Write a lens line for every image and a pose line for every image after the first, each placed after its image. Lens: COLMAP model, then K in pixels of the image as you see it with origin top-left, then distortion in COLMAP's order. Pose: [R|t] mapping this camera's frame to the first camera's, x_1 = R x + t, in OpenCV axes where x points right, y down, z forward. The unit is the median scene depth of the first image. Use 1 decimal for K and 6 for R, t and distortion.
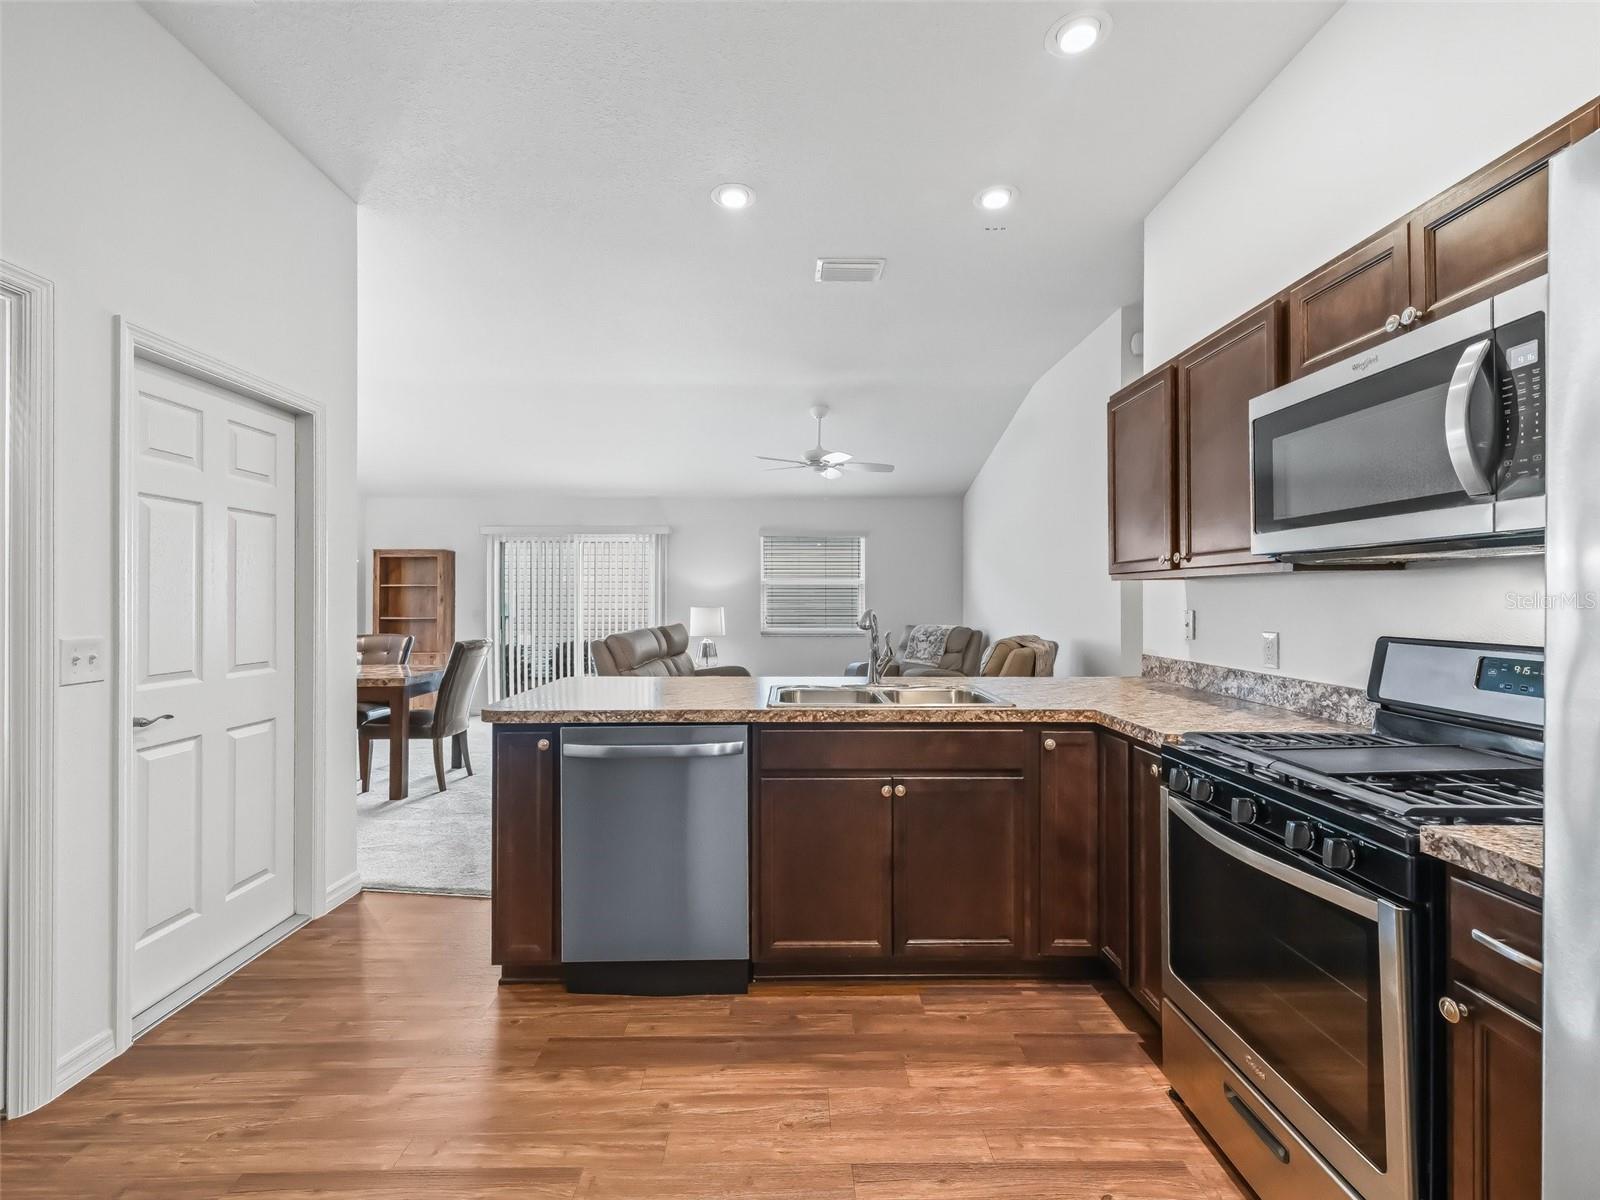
lens RADIAL K [[687.5, 0, 793.0], [0, 687.5, 592.0], [0, 0, 1]] dist [0.001781, 0.000218]
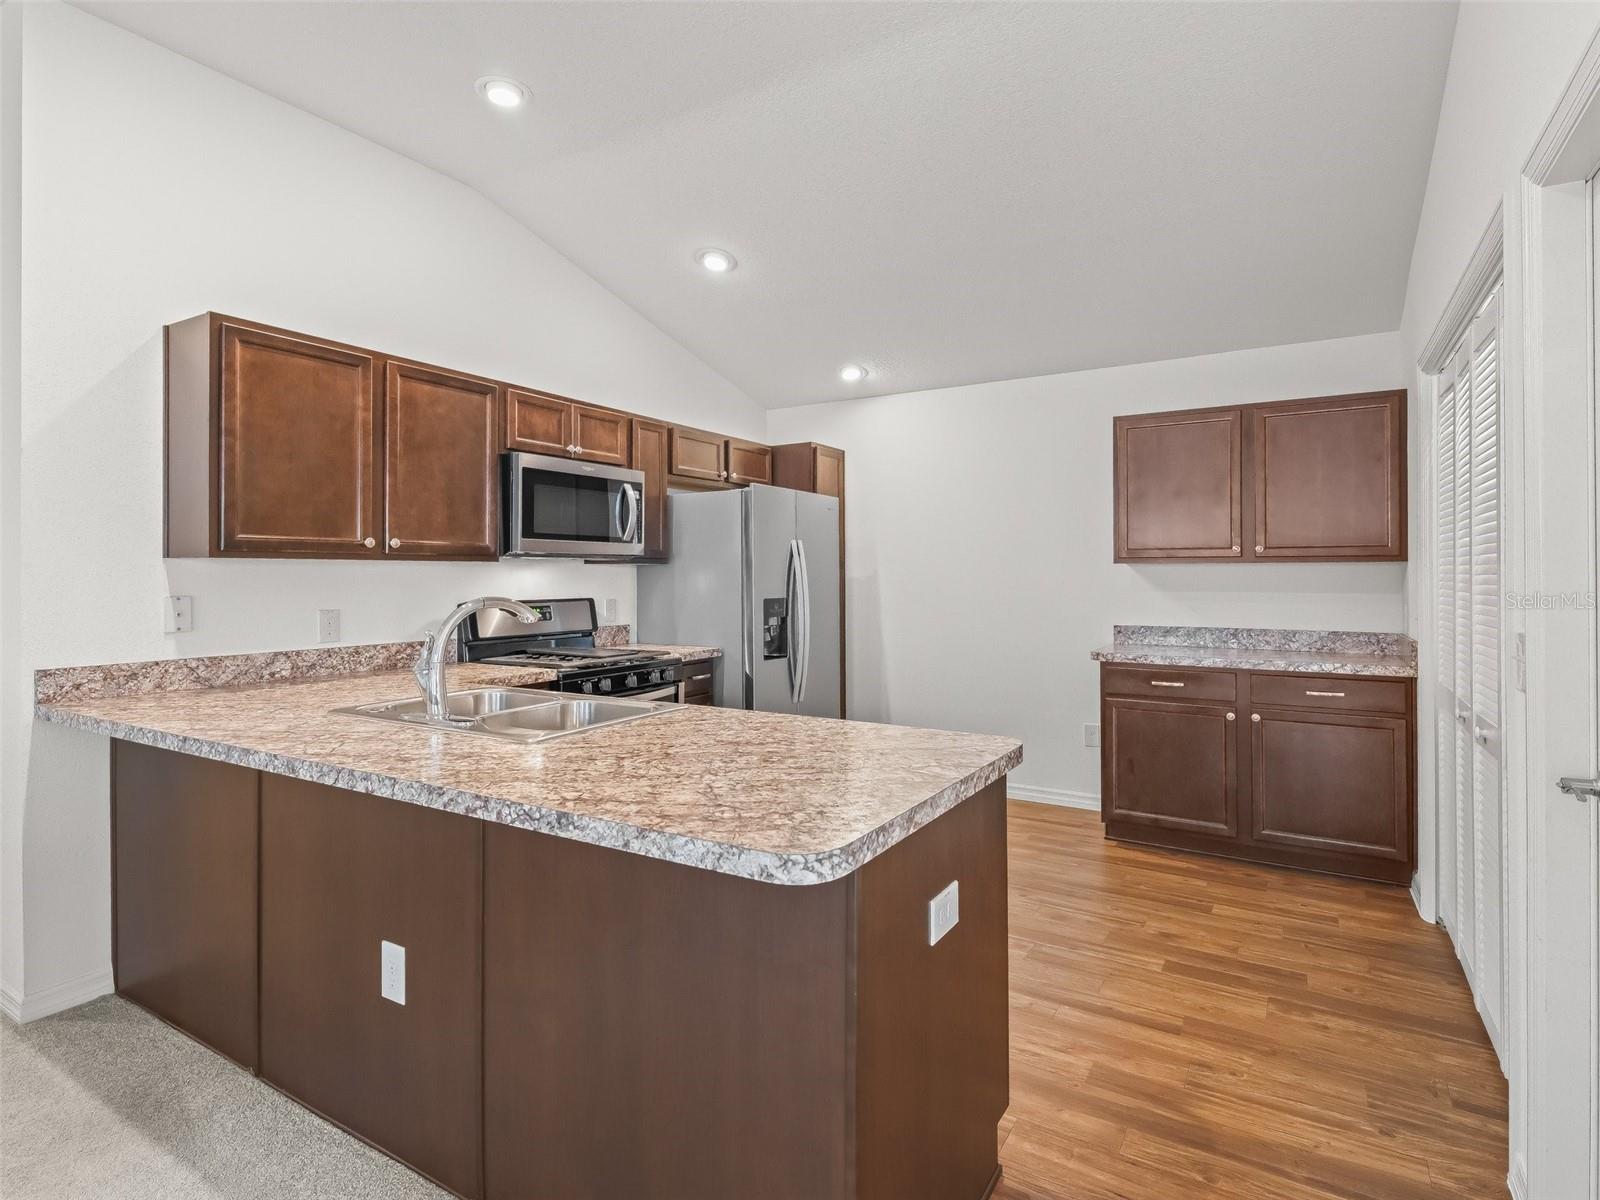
lens RADIAL K [[838.7, 0, 798.4], [0, 838.7, 571.8], [0, 0, 1]] dist [-0.001006, -0.000262]
pose [[-0.843938, 0.005938, 0.536409, -0.745378], [0.000304, 0.999944, -0.010592, 0.012554], [-0.536441, -0.008776, -0.843892, 1.915593]]
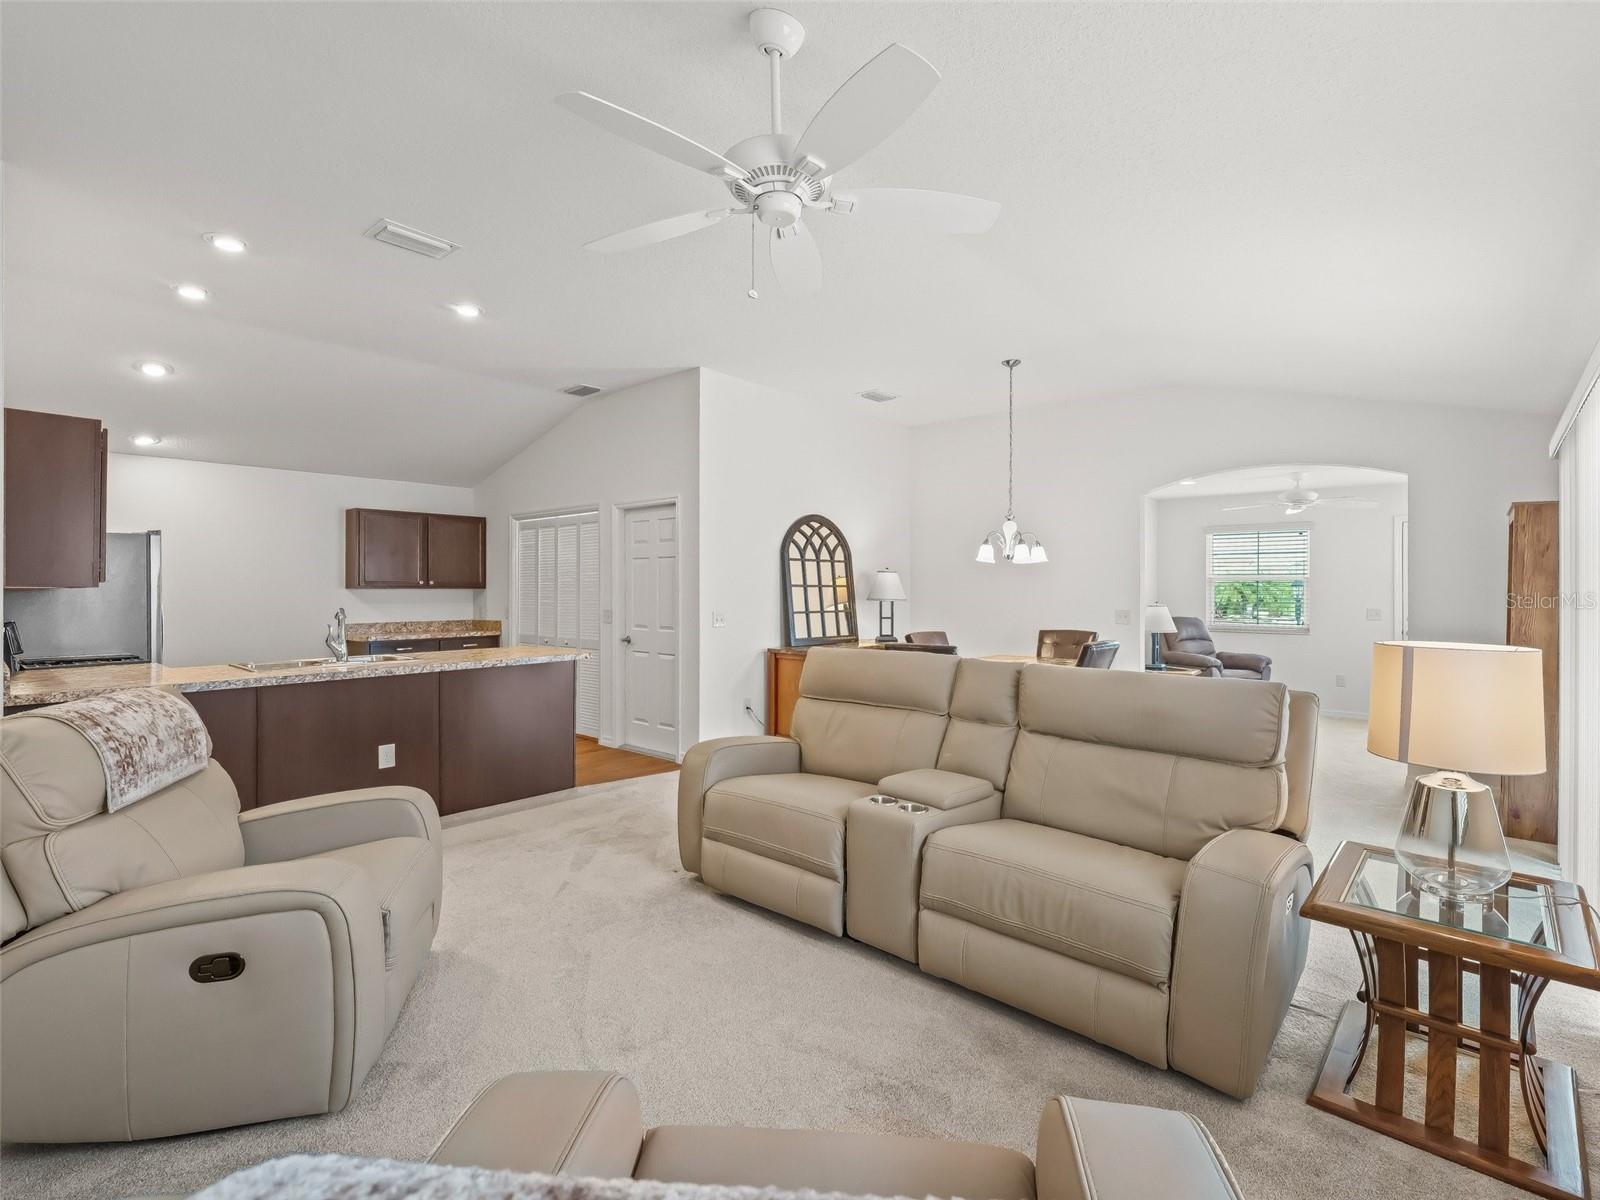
lens RADIAL K [[748.4, 0, 800.0], [0, 748.4, 600.0], [0, 0, 1]] dist [0.001188, -0.000029]
pose [[-0.683228, 0.012769, -0.730093, 0.734286], [0.012804, 0.999903, 0.005505, 0.027046], [0.730093, -0.005587, -0.683325, 3.428138]]
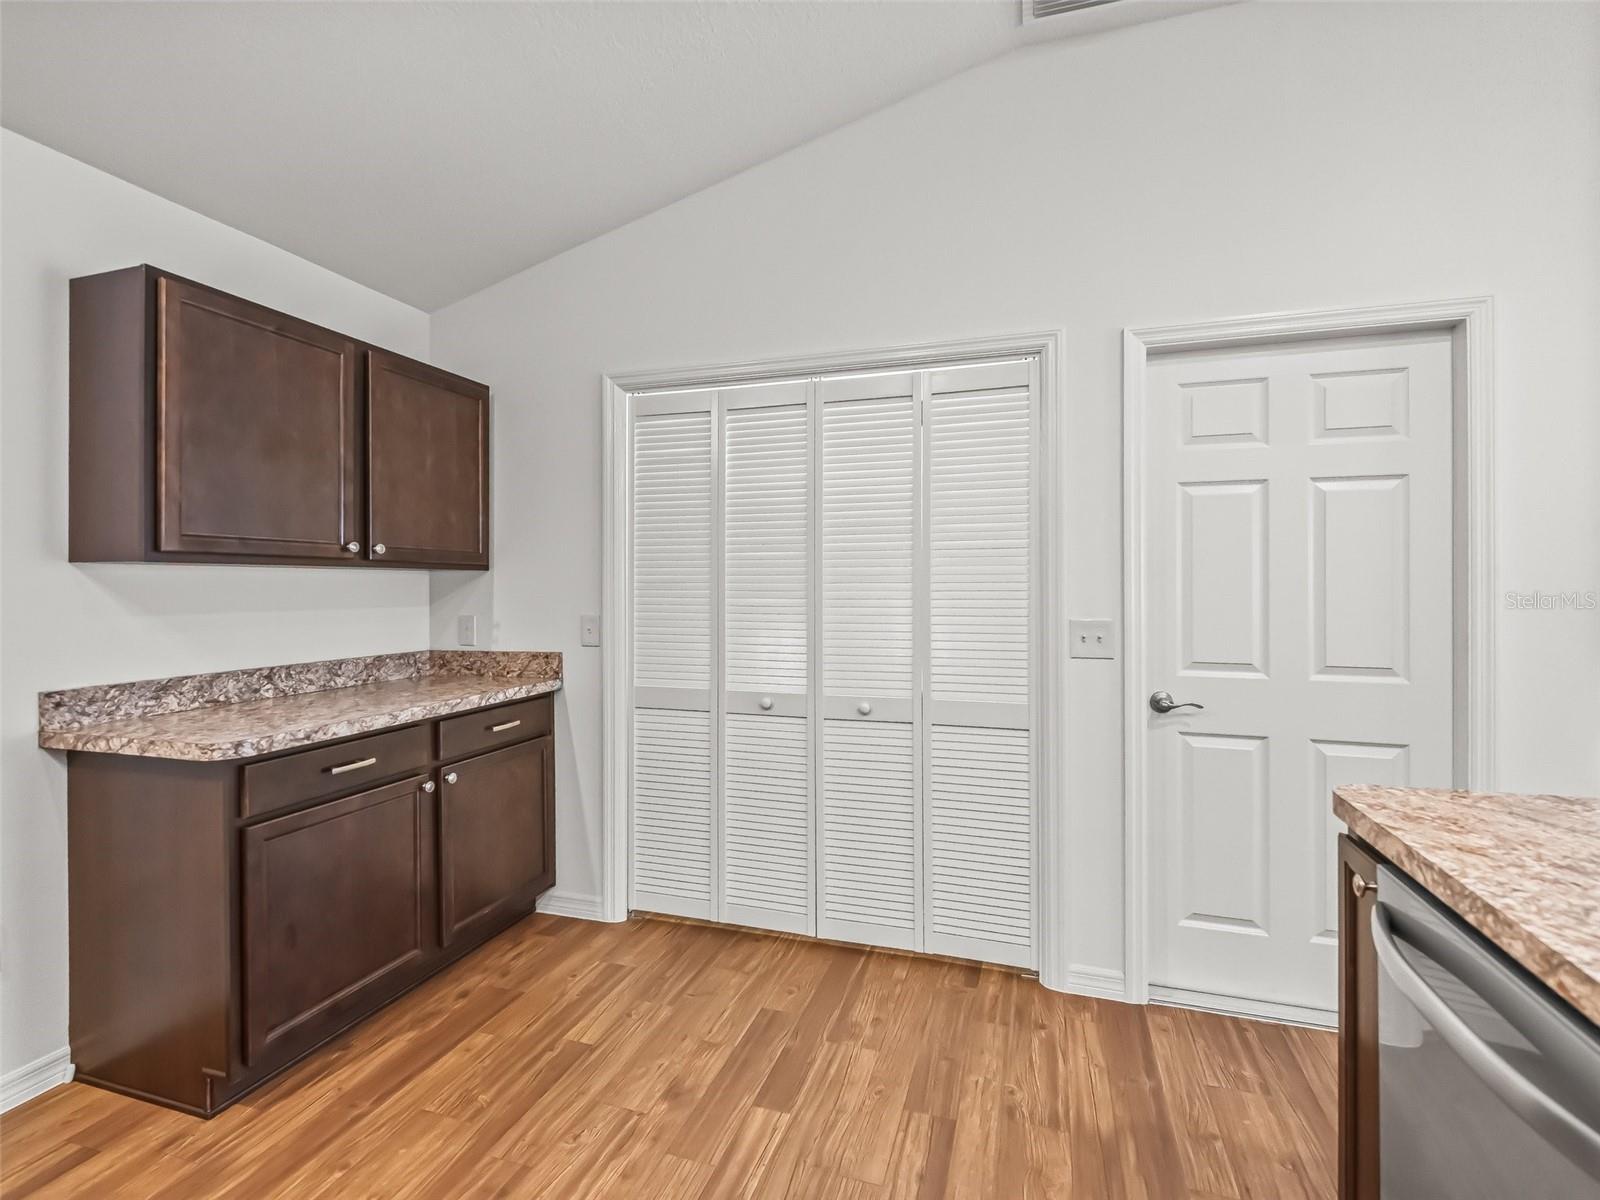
lens RADIAL K [[729.0, 0, 796.7], [0, 729.0, 605.1], [0, 0, 1]] dist [0.000164, -0.000100]
pose [[-0.334064, 0.024105, -0.942242, 0.224775], [0.016942, 0.999665, 0.019567, 0.020963], [0.942398, -0.009427, -0.334361, 0.827282]]
